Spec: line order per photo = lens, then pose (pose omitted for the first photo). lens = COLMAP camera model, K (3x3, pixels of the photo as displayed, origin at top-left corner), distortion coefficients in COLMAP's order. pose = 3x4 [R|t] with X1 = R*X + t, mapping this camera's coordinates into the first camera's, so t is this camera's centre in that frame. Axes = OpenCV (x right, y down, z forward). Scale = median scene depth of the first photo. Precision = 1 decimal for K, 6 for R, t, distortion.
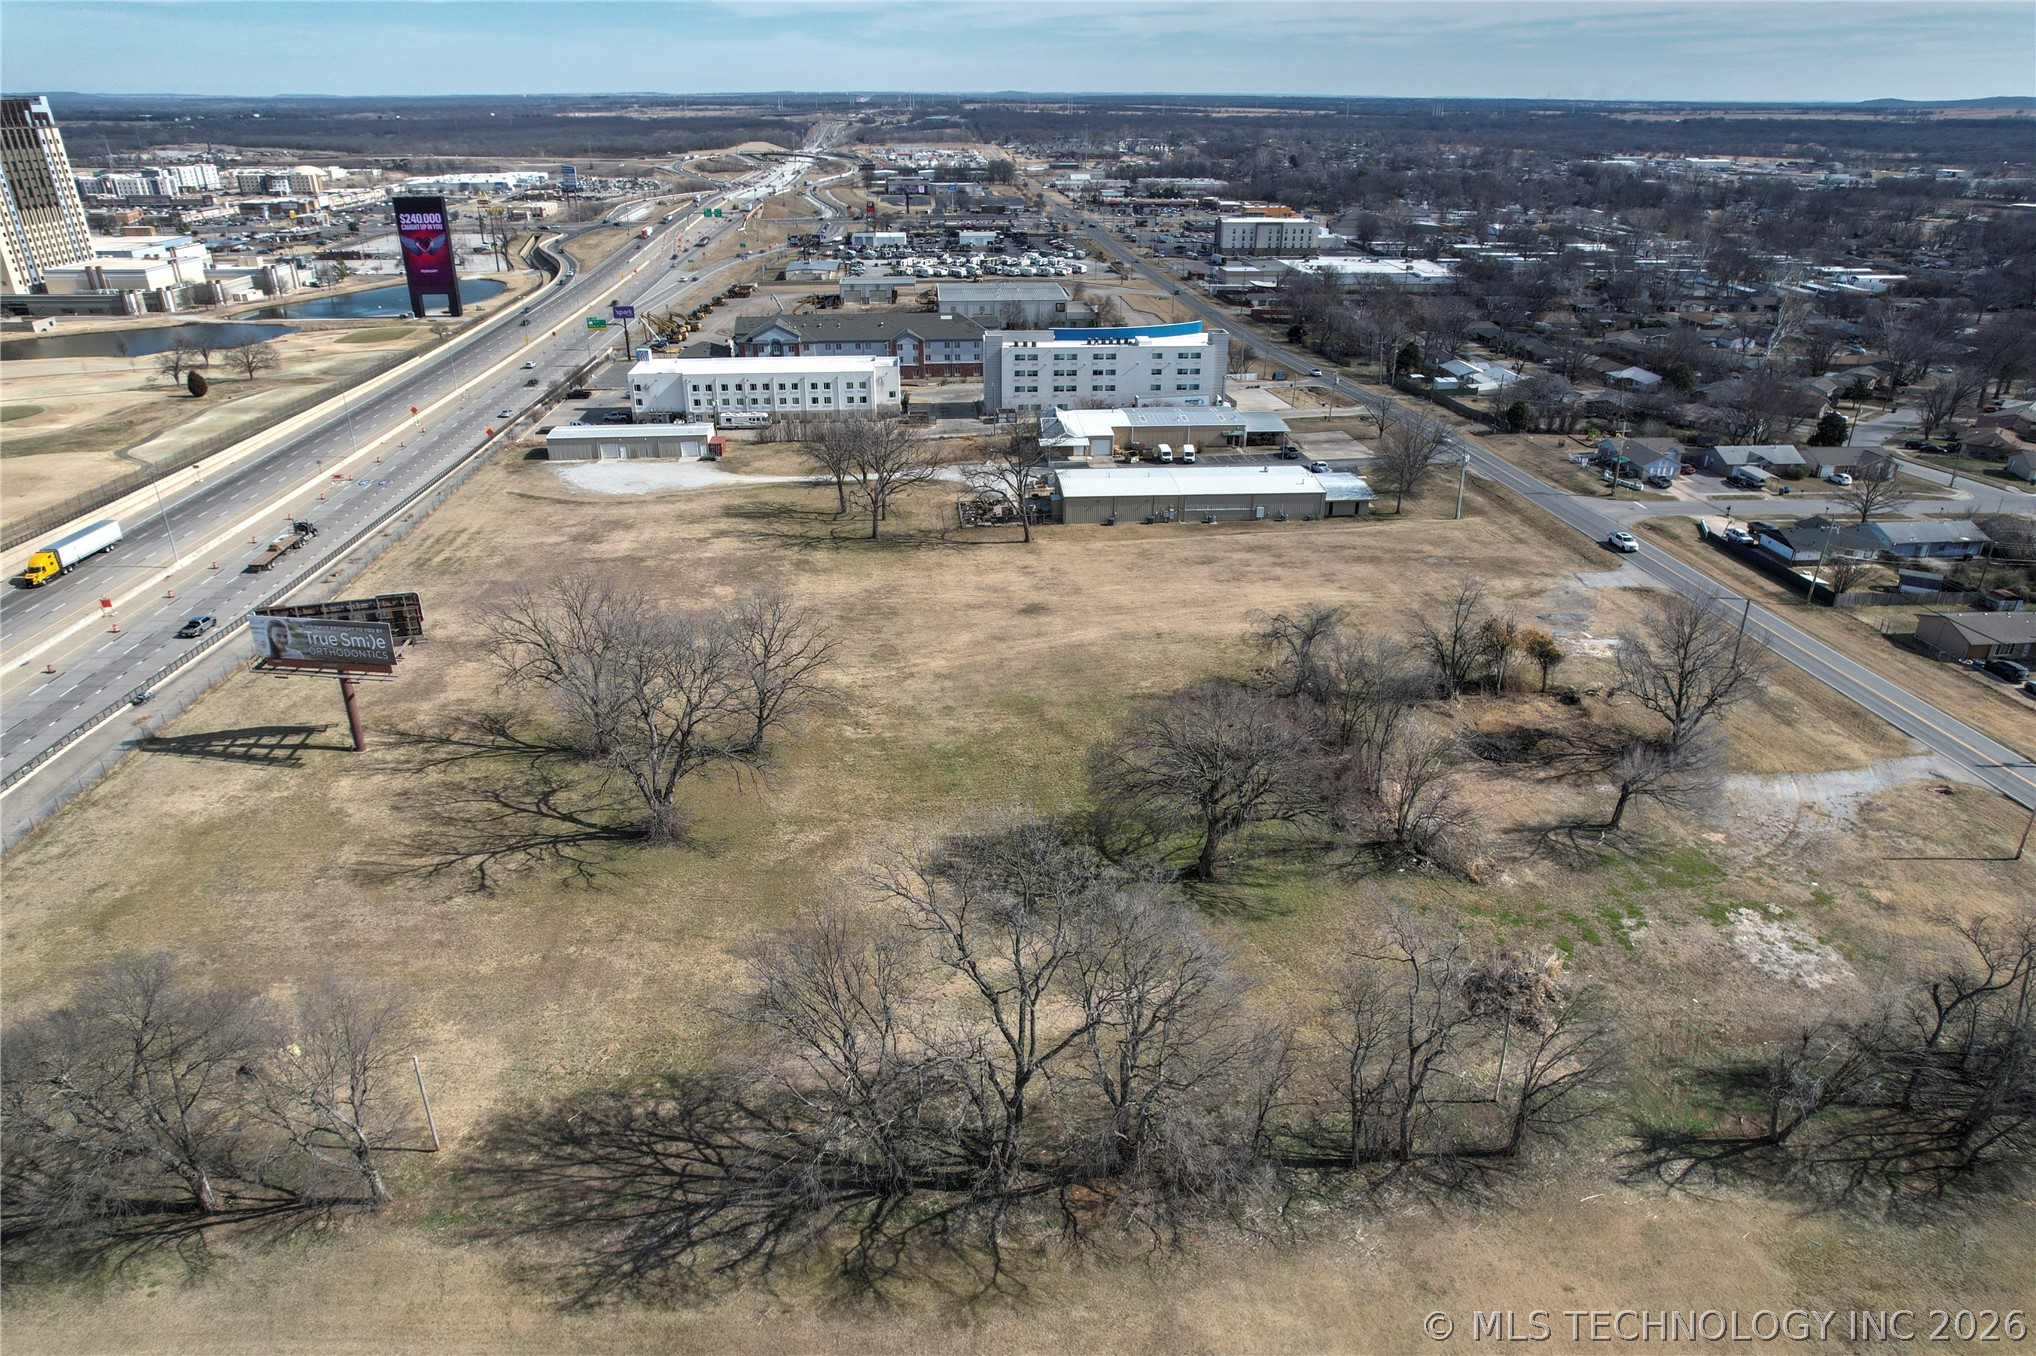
lens RADIAL K [[1307.7, 0, 1014.4], [0, 1307.7, 671.6], [0, 0, 1]] dist [-0.073633, 0.065418]
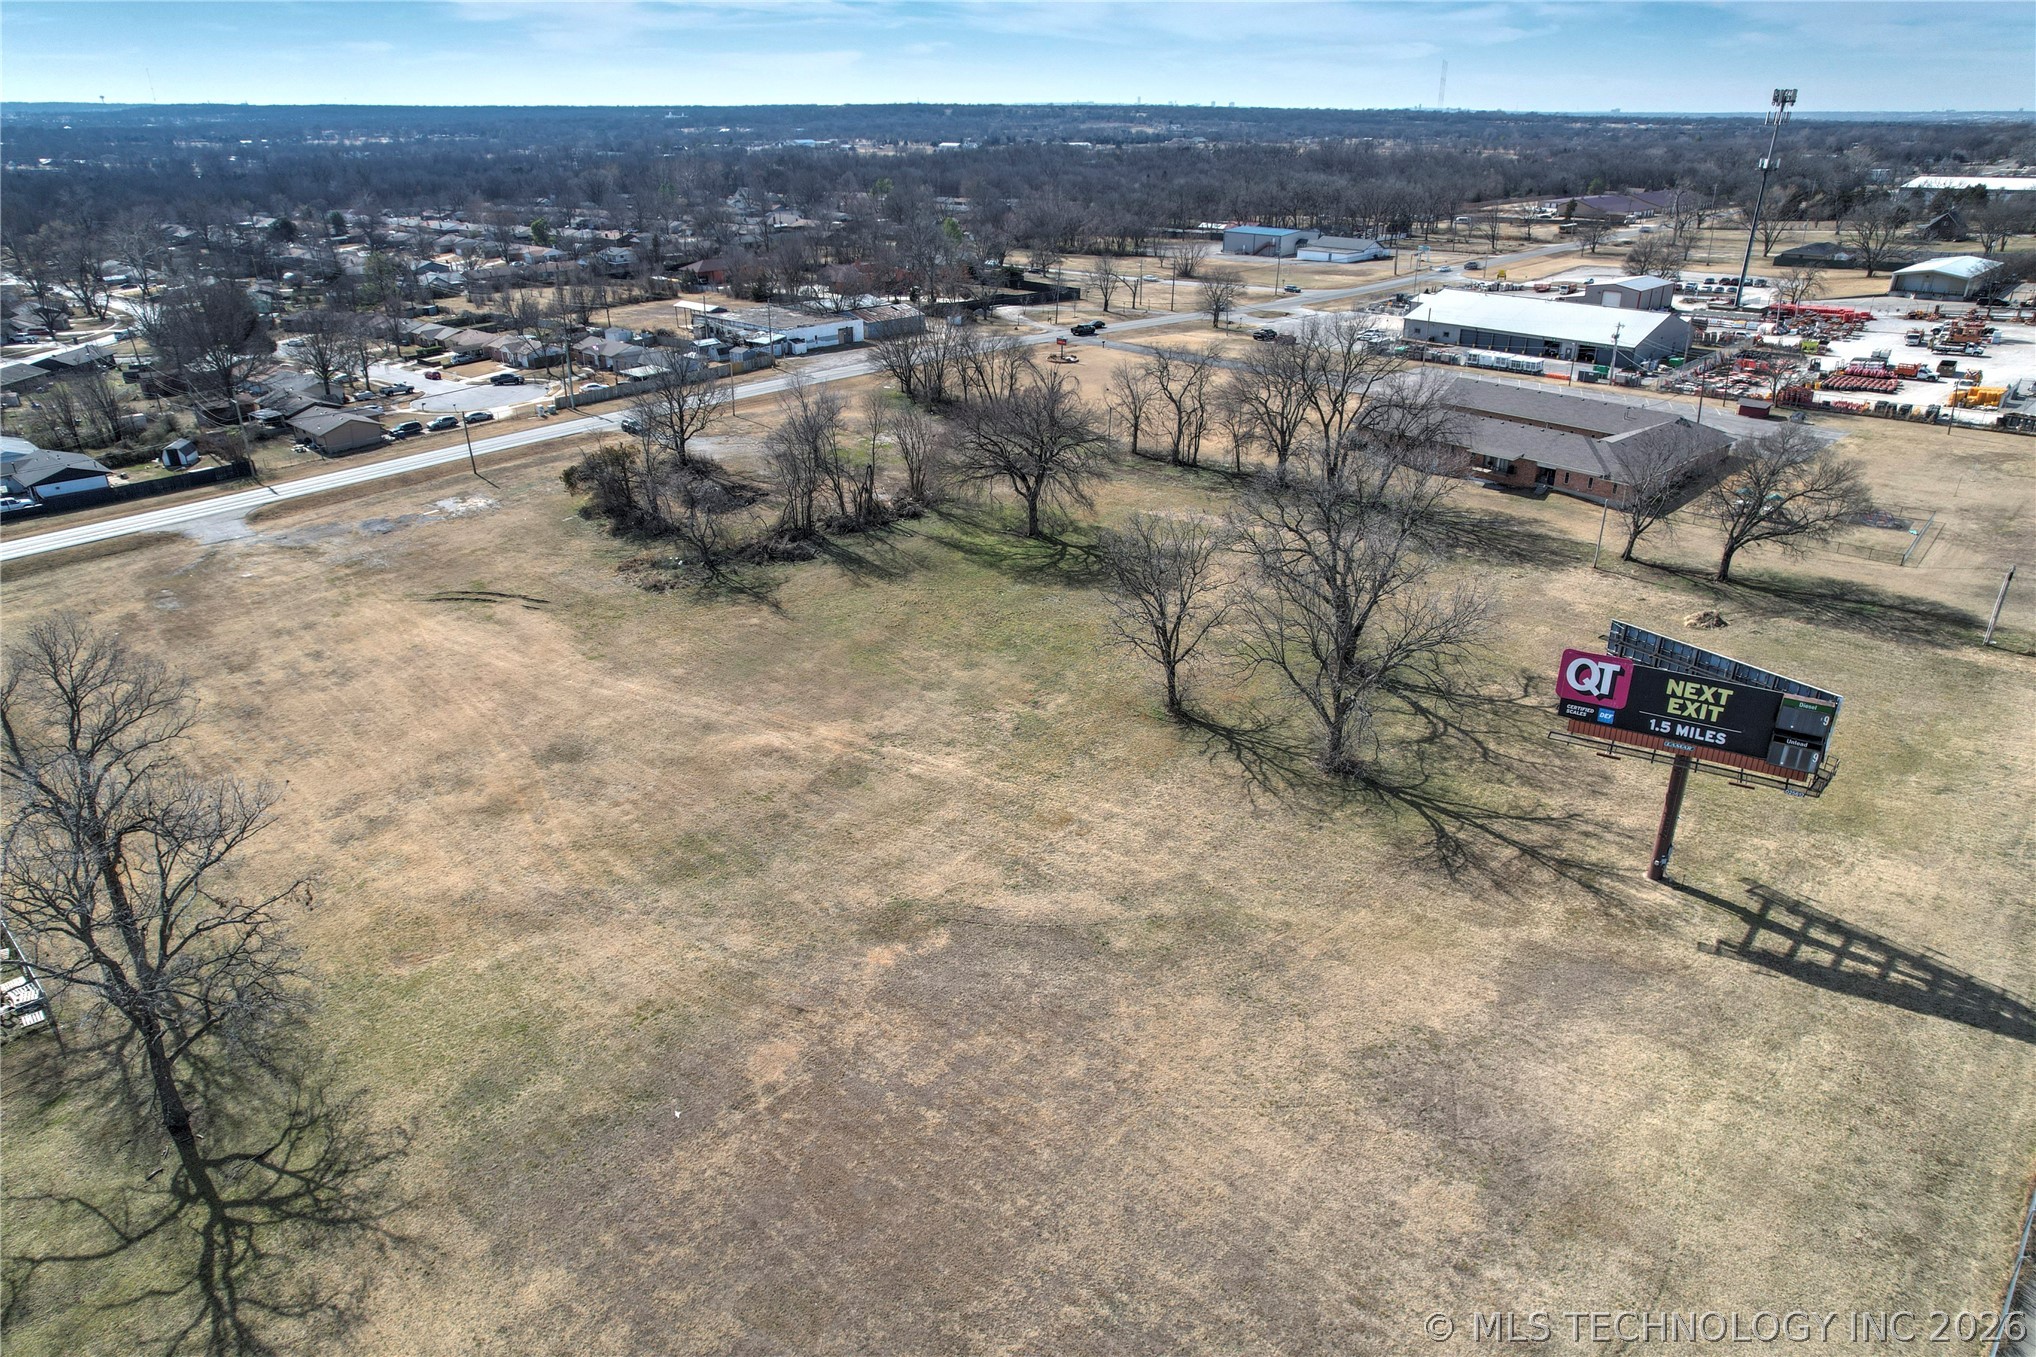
lens RADIAL K [[1307.7, 0, 1014.4], [0, 1307.7, 672.1], [0, 0, 1]] dist [-0.073633, 0.065418]
pose [[-0.675211, -0.299463, 0.674101, -0.367891], [0.301887, 0.721646, 0.622969, -0.272736], [-0.673019, 0.624138, -0.396860, 0.745747]]
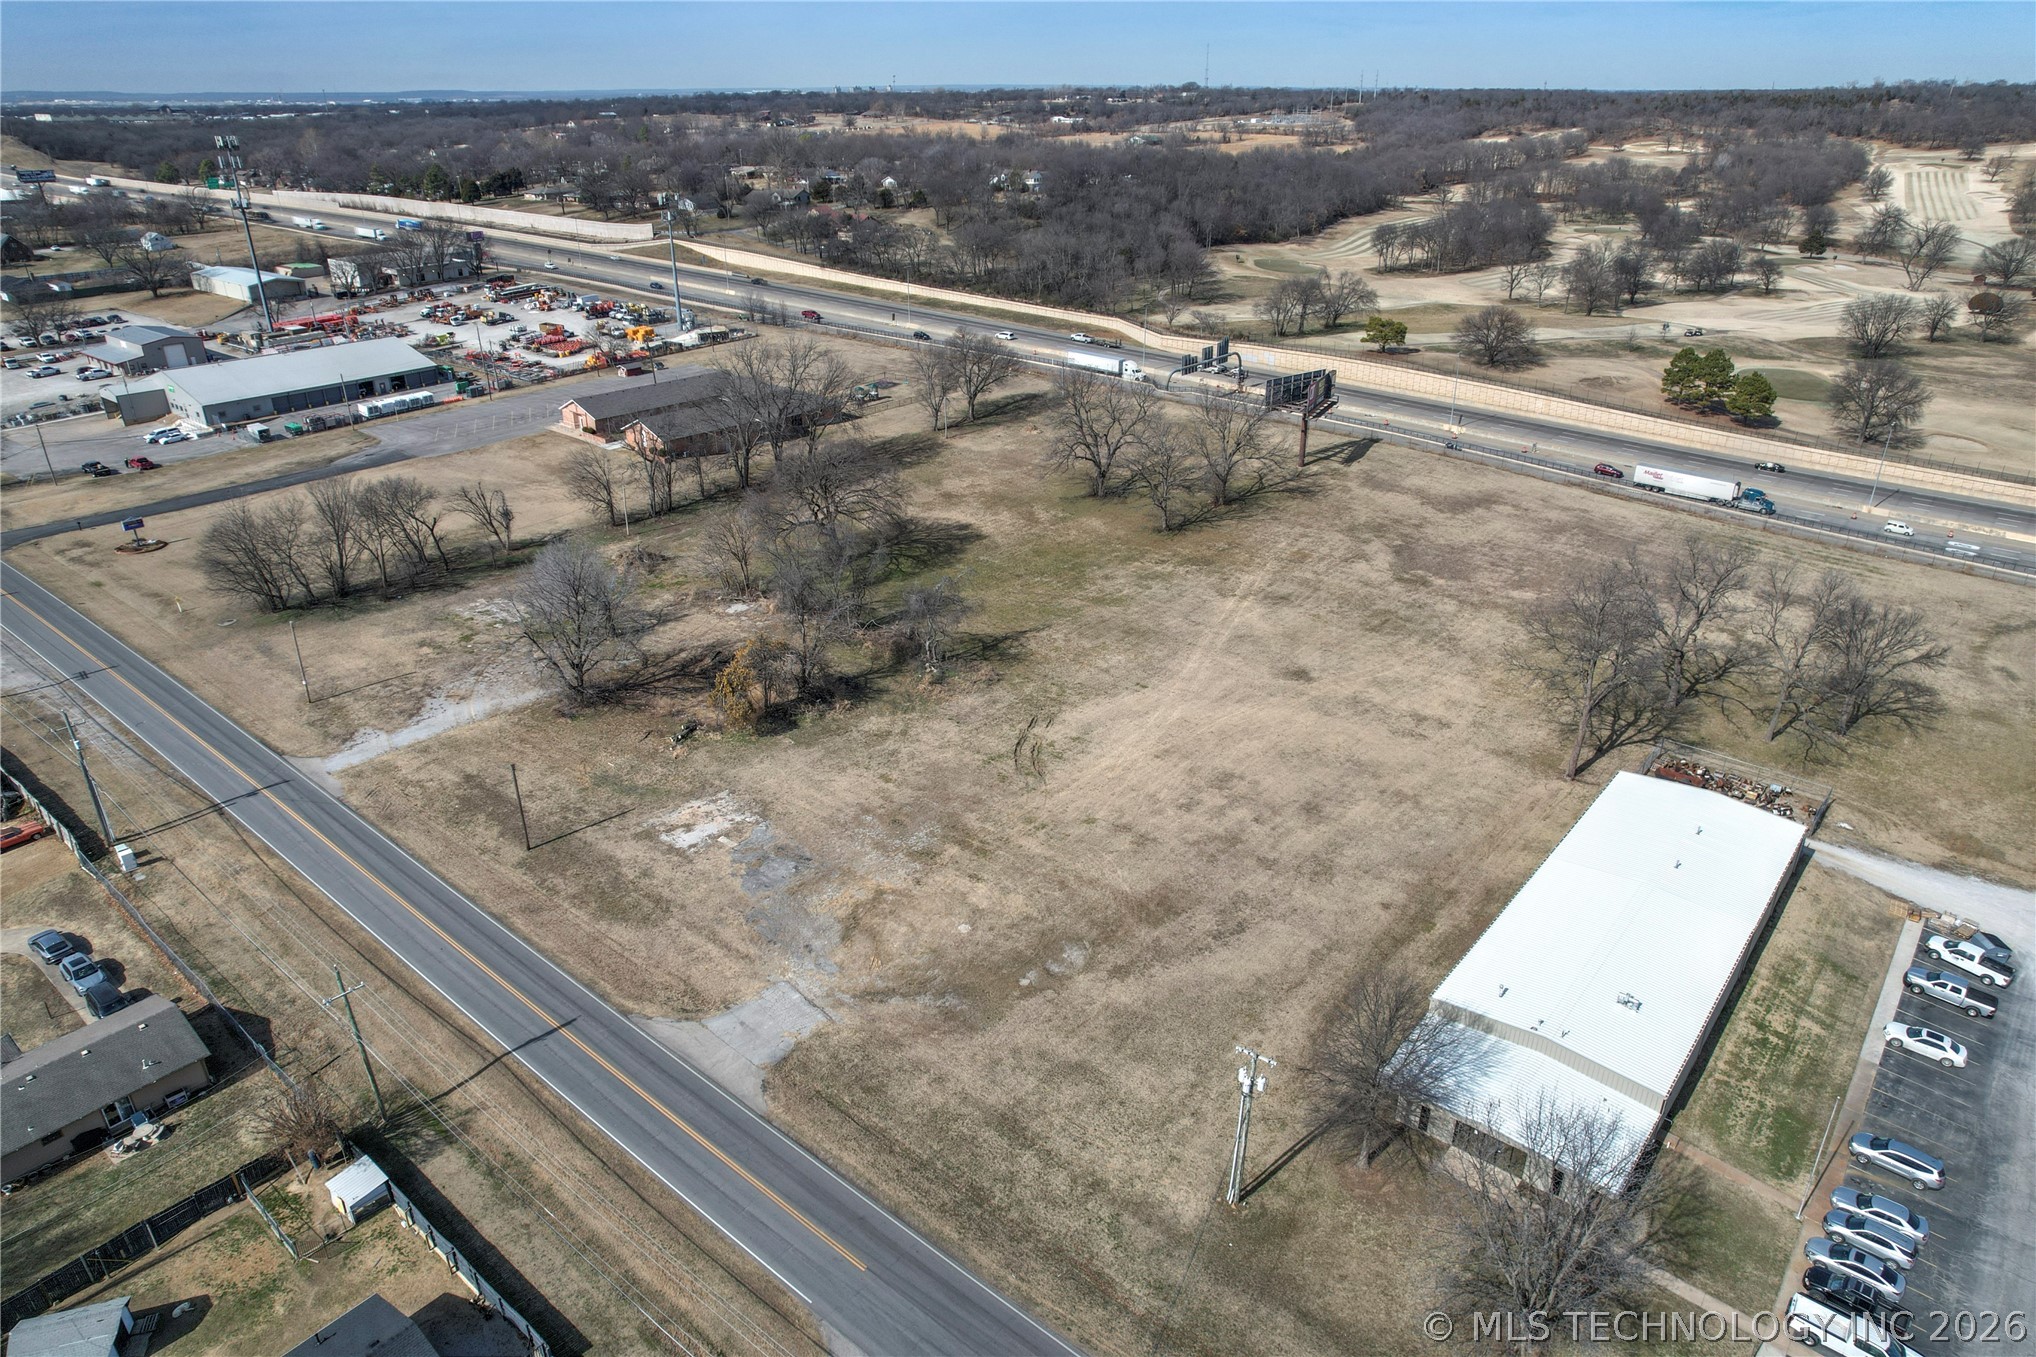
lens RADIAL K [[1298.7, 0, 1012.7], [0, 1298.7, 680.0], [0, 0, 1]] dist [-0.062203, 0.048962]
pose [[-0.694089, 0.305081, -0.652048, 0.488962], [-0.293259, 0.707374, 0.643133, -0.374712], [0.657450, 0.637611, -0.401513, 0.846672]]
